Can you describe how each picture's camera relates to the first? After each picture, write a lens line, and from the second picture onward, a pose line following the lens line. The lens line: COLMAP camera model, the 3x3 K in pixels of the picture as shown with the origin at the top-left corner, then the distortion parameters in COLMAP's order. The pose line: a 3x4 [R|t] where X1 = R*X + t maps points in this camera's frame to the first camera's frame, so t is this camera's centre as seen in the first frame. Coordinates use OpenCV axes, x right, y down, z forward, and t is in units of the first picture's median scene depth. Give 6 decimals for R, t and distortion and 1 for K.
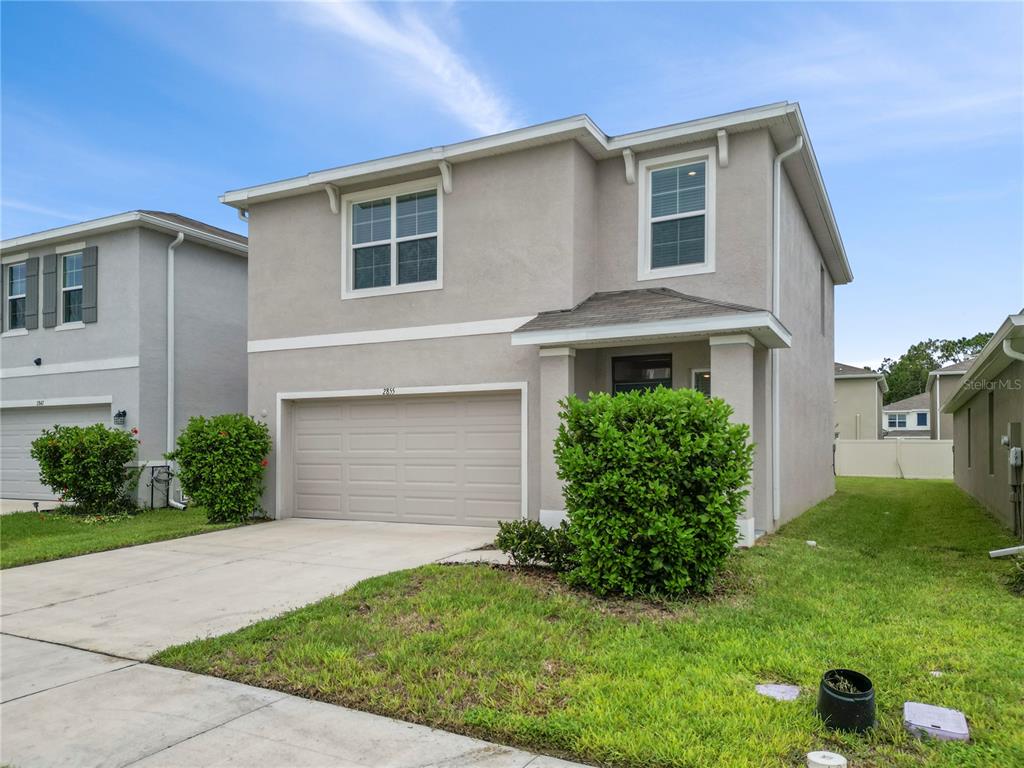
lens RADIAL K [[718.3, 0, 529.1], [0, 718.3, 448.2], [0, 0, 1]] dist [0.071964, -0.066268]
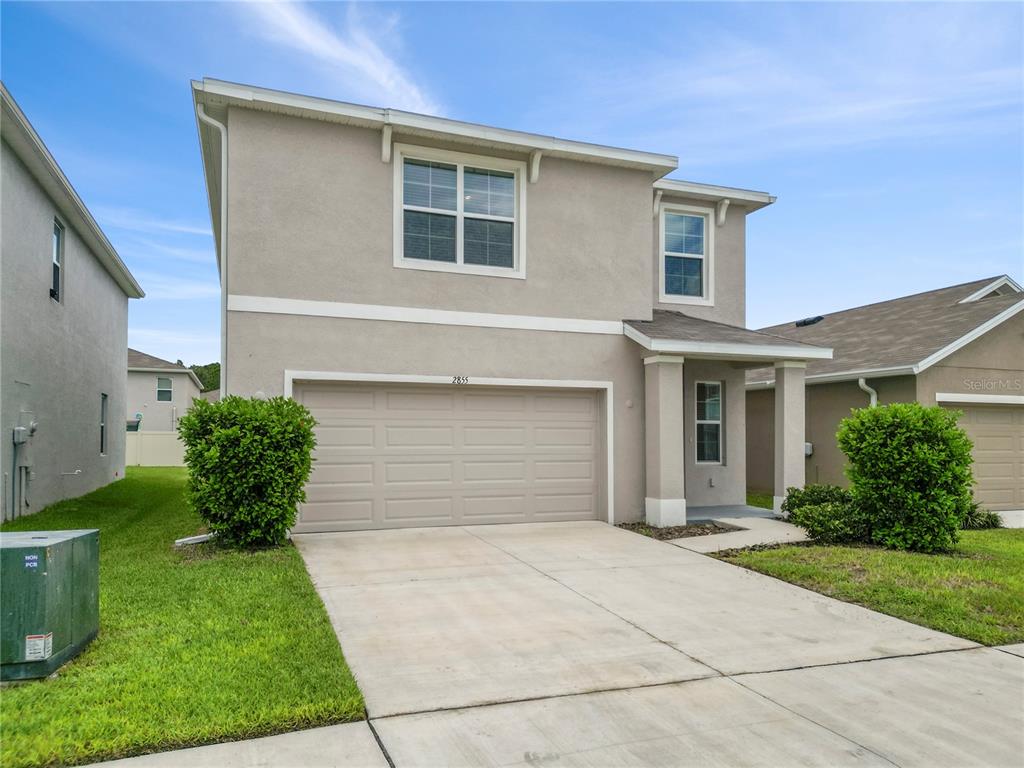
lens RADIAL K [[718.3, 0, 515.7], [0, 718.3, 429.1], [0, 0, 1]] dist [0.071964, -0.066268]
pose [[0.681860, 0.013182, 0.731364, -0.820866], [-0.005317, 0.999901, -0.013064, -0.007007], [-0.731463, 0.005019, 0.681862, 0.346672]]
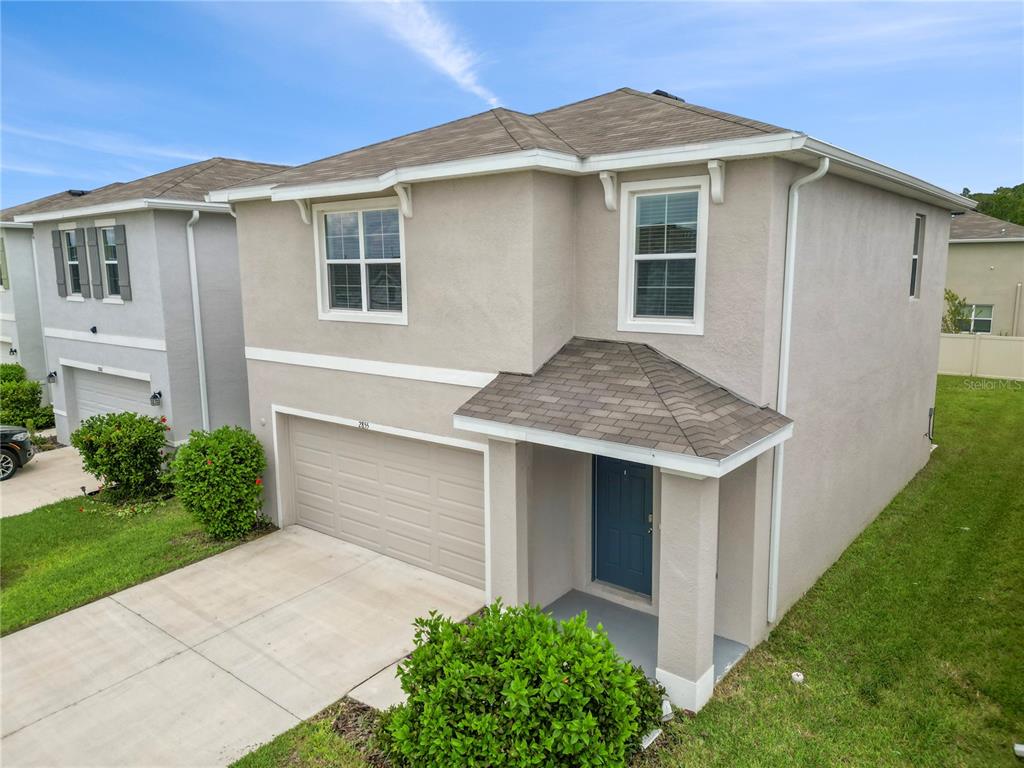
lens RADIAL K [[718.3, 0, 516.5], [0, 718.3, 380.3], [0, 0, 1]] dist [0.071964, -0.066268]
pose [[0.977329, 0.023578, -0.210409, 0.200309], [0.010684, 0.987022, 0.160231, -0.291277], [0.211456, -0.158846, 0.964393, 0.150240]]
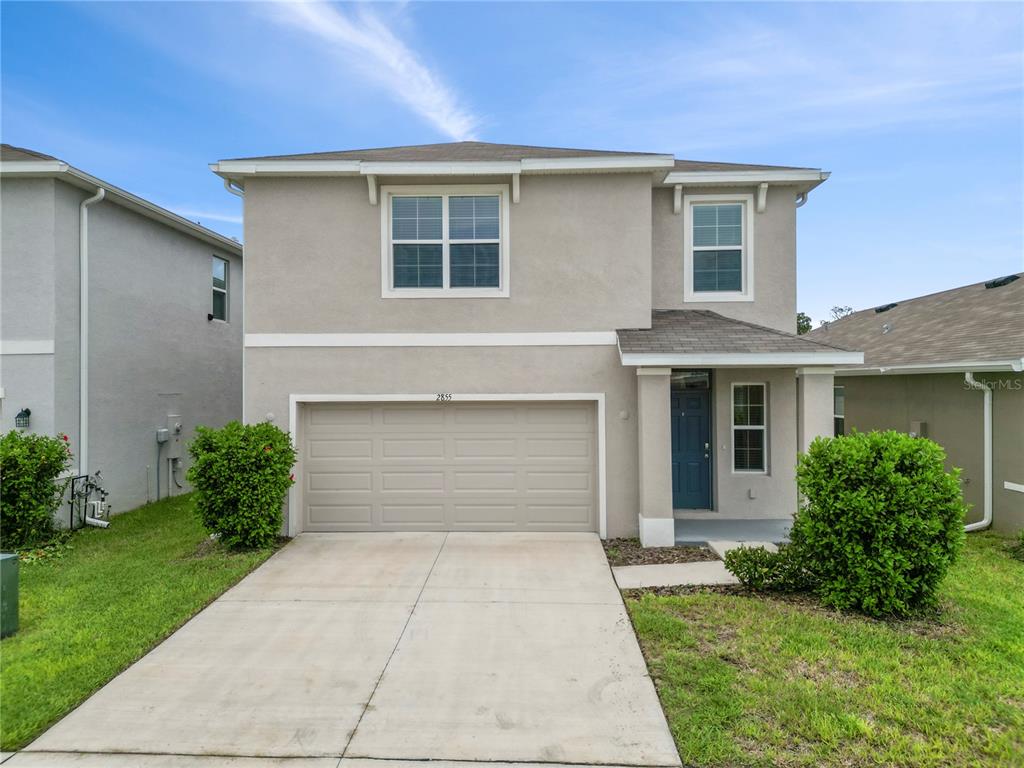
lens RADIAL K [[718.3, 0, 514.1], [0, 718.3, 374.8], [0, 0, 1]] dist [0.071964, -0.066268]
pose [[0.910955, 0.001730, 0.412502, -0.517742], [0.002389, 0.999952, -0.009470, -0.102055], [-0.412499, 0.009612, 0.910907, 0.087581]]
